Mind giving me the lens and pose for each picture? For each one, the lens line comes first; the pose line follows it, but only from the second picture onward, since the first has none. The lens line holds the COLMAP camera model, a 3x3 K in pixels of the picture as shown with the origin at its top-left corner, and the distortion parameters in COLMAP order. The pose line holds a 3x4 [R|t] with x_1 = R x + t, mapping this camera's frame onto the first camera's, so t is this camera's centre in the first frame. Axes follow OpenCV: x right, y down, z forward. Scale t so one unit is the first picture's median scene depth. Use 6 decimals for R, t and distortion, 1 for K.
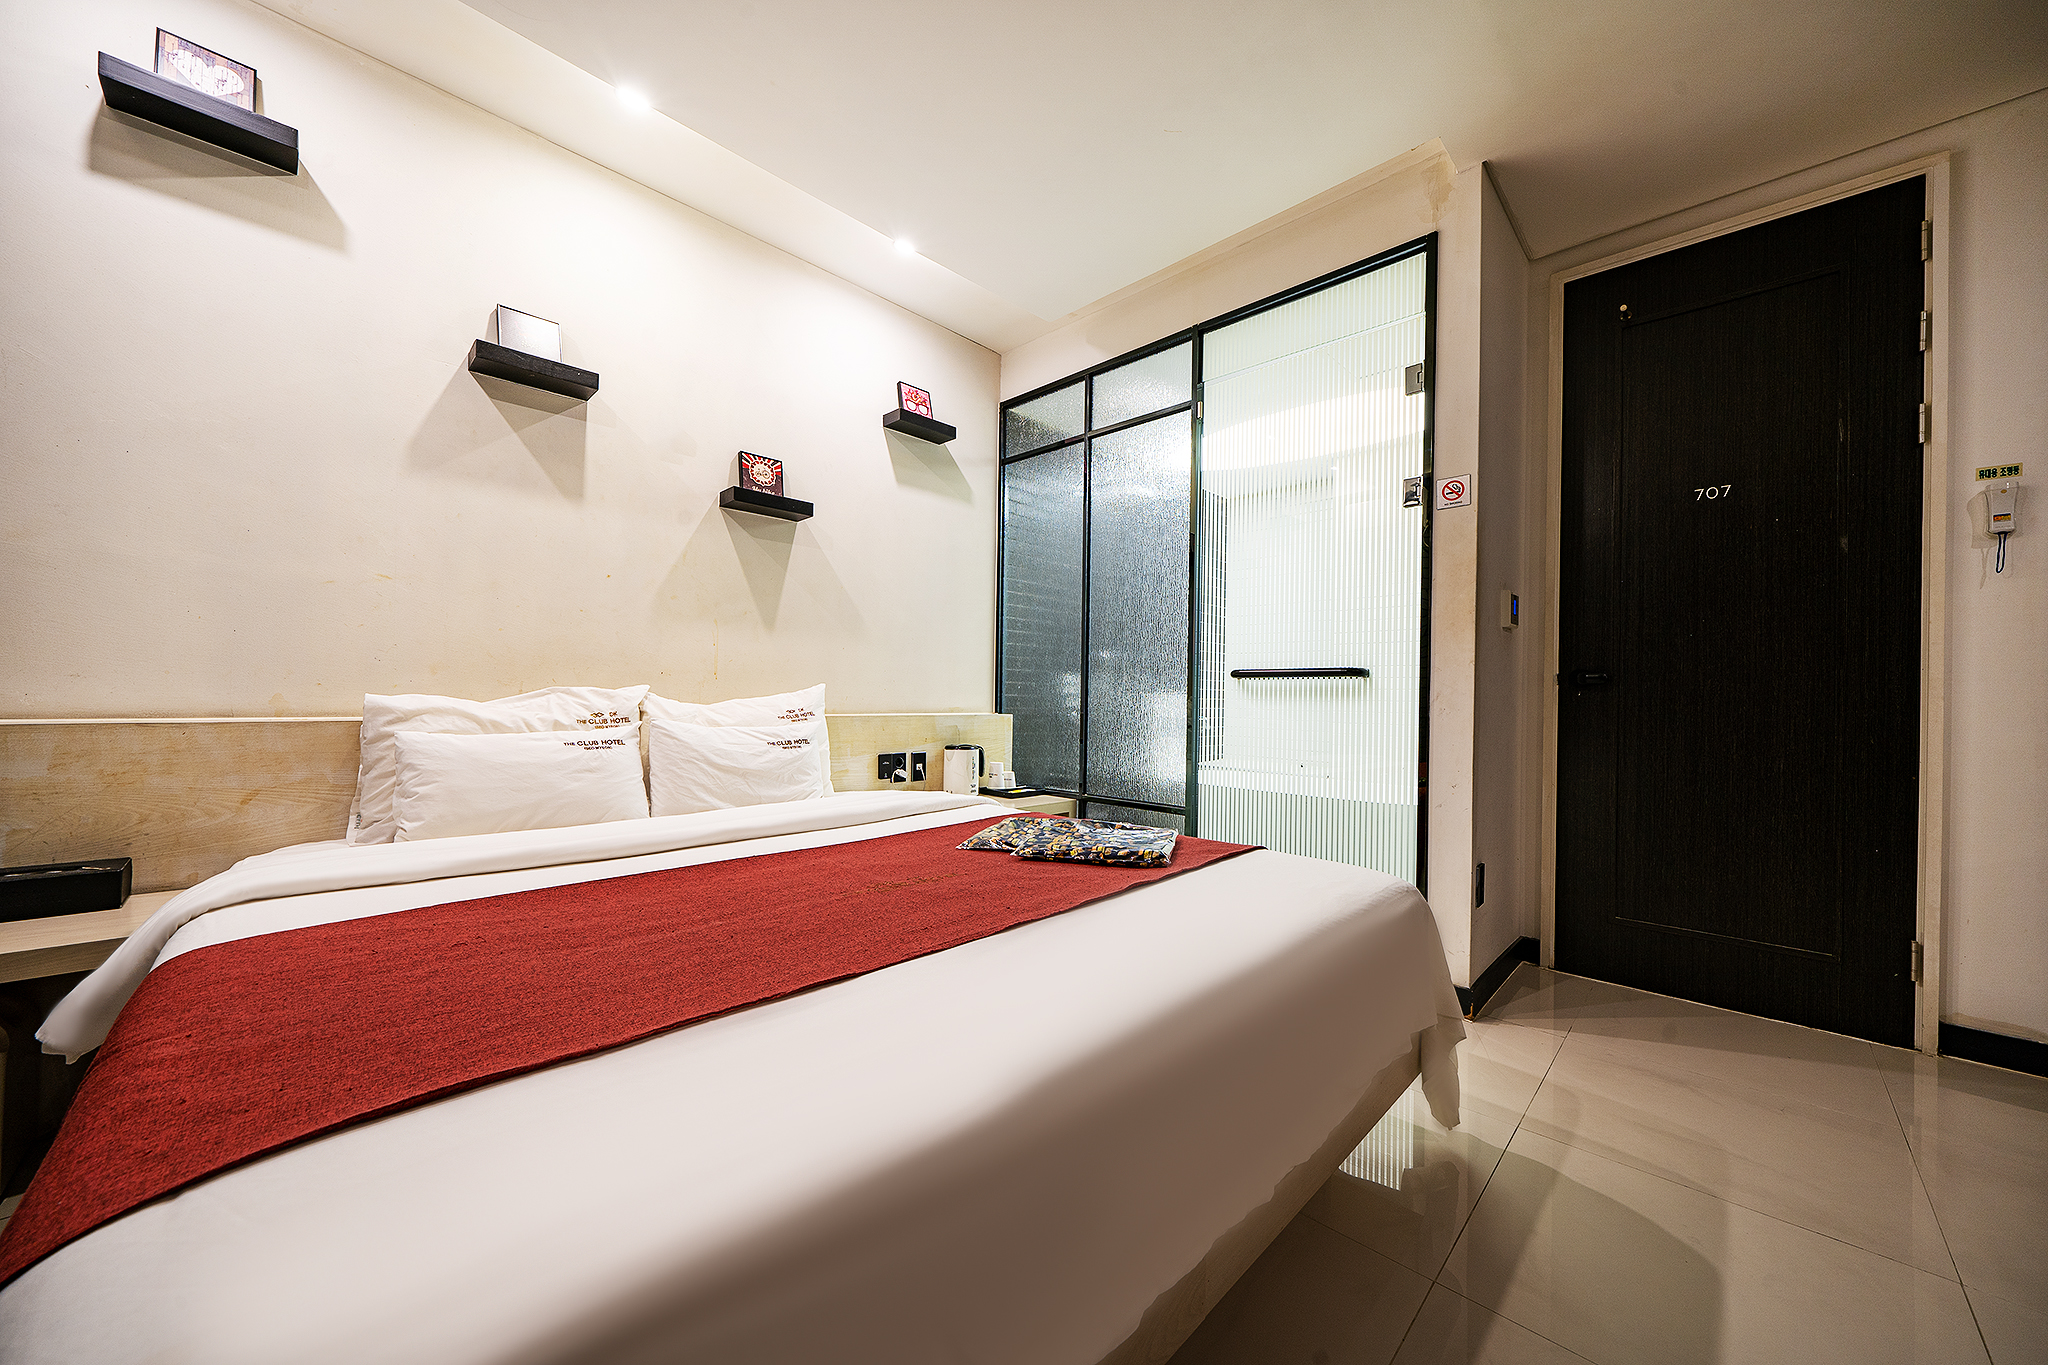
lens RADIAL K [[736.9, 0, 1027.4], [0, 736.9, 691.1], [0, 0, 1]] dist [-0.000986, -0.000156]
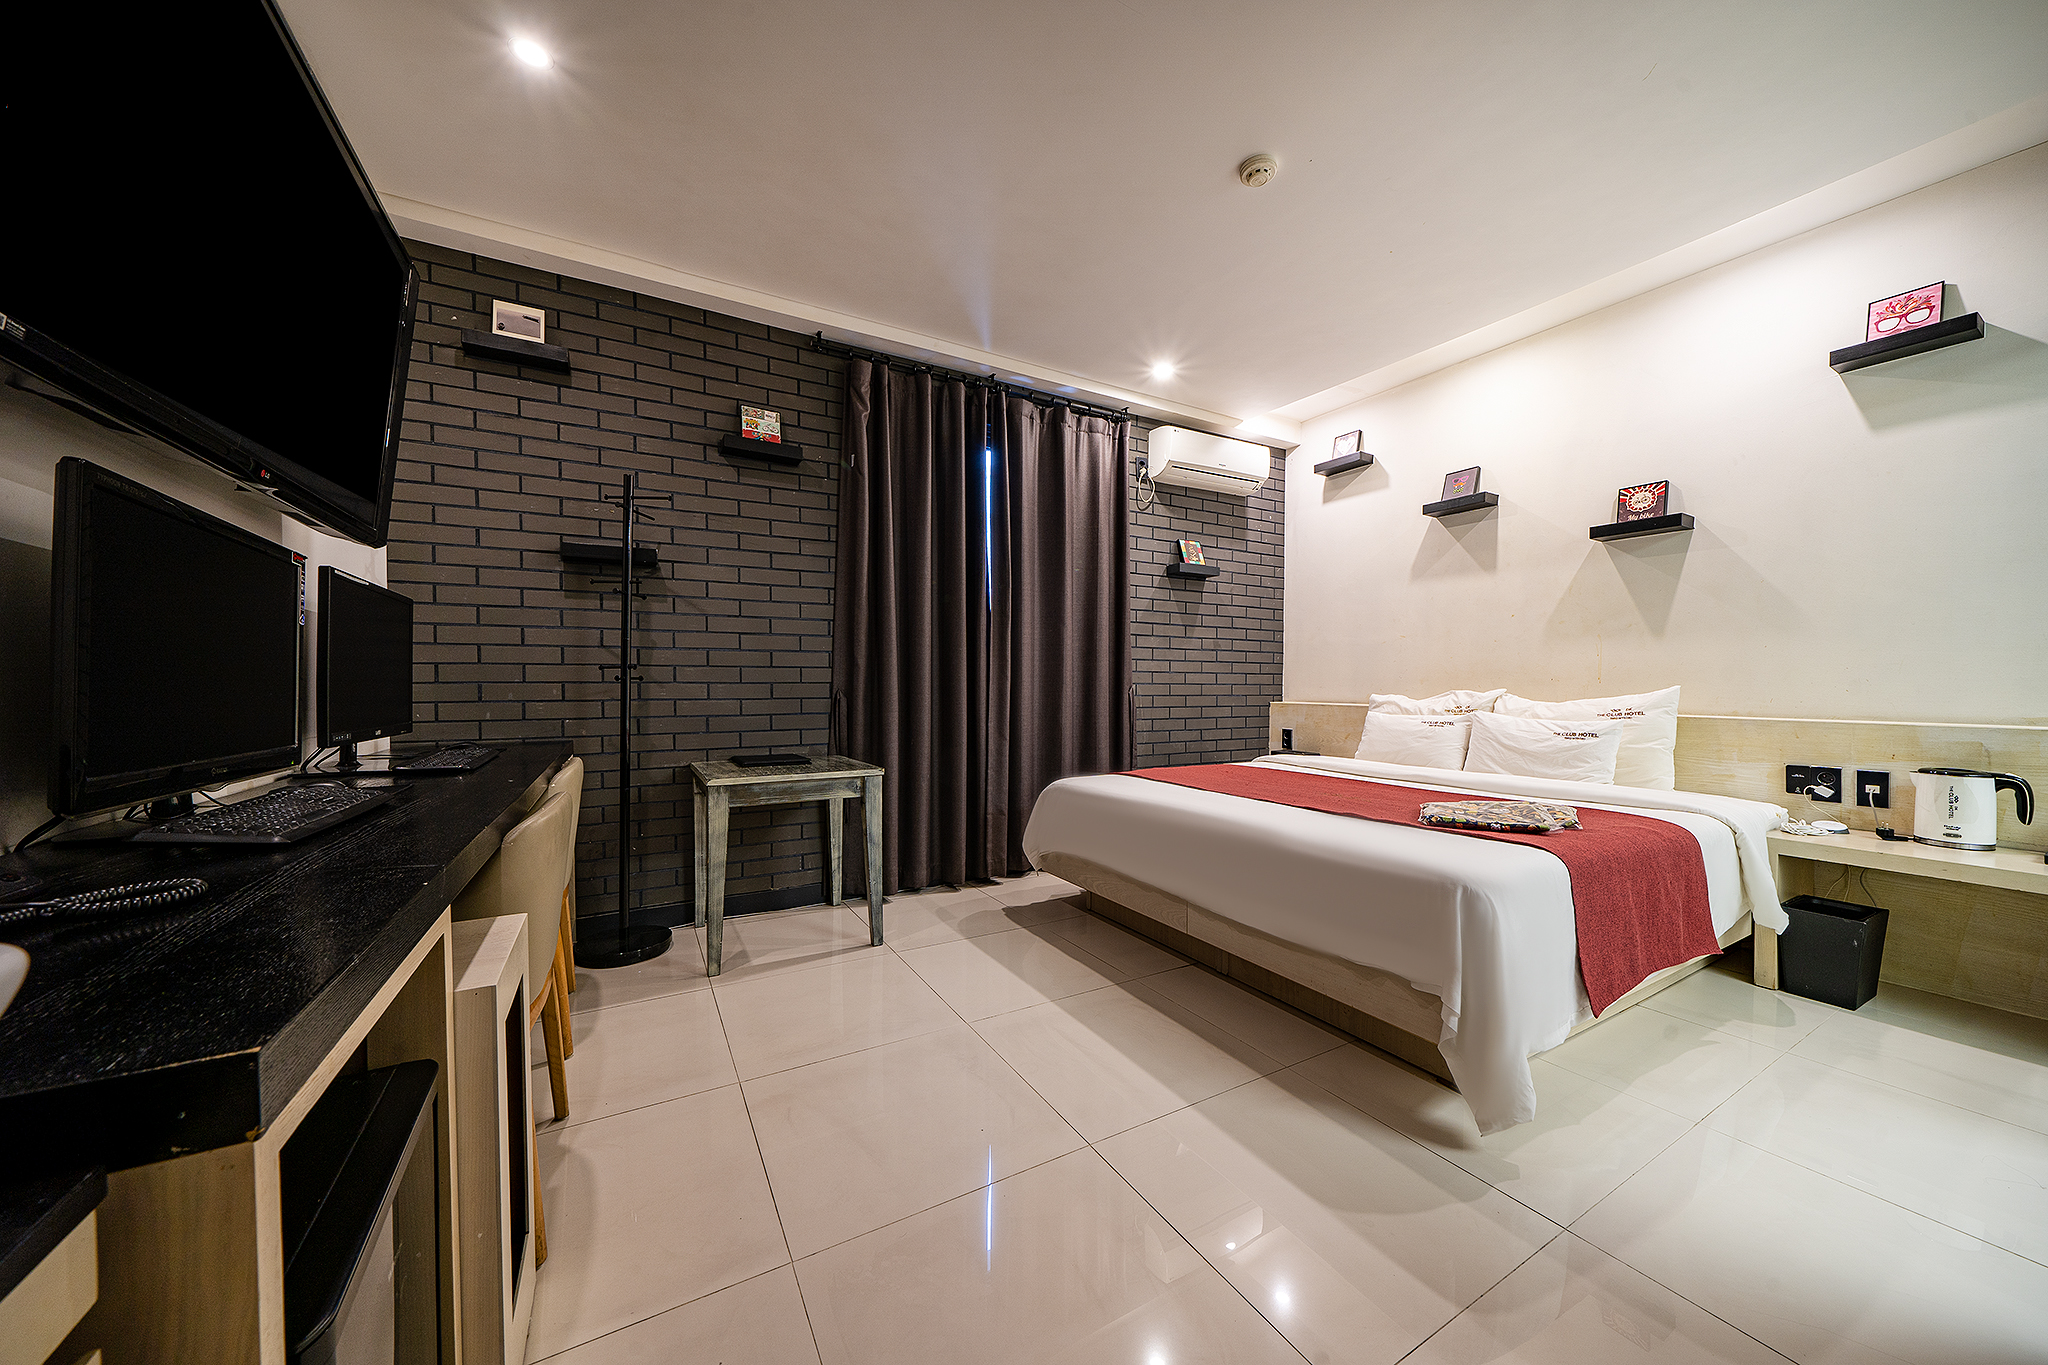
lens RADIAL K [[708.7, 0, 1025.5], [0, 708.7, 693.0], [0, 0, 1]] dist [-0.005388, 0.000098]
pose [[-0.270507, -0.002049, -0.962716, 1.074914], [-0.001549, 0.999997, -0.001693, 0.003869], [0.962717, 0.001034, -0.270510, 0.438535]]
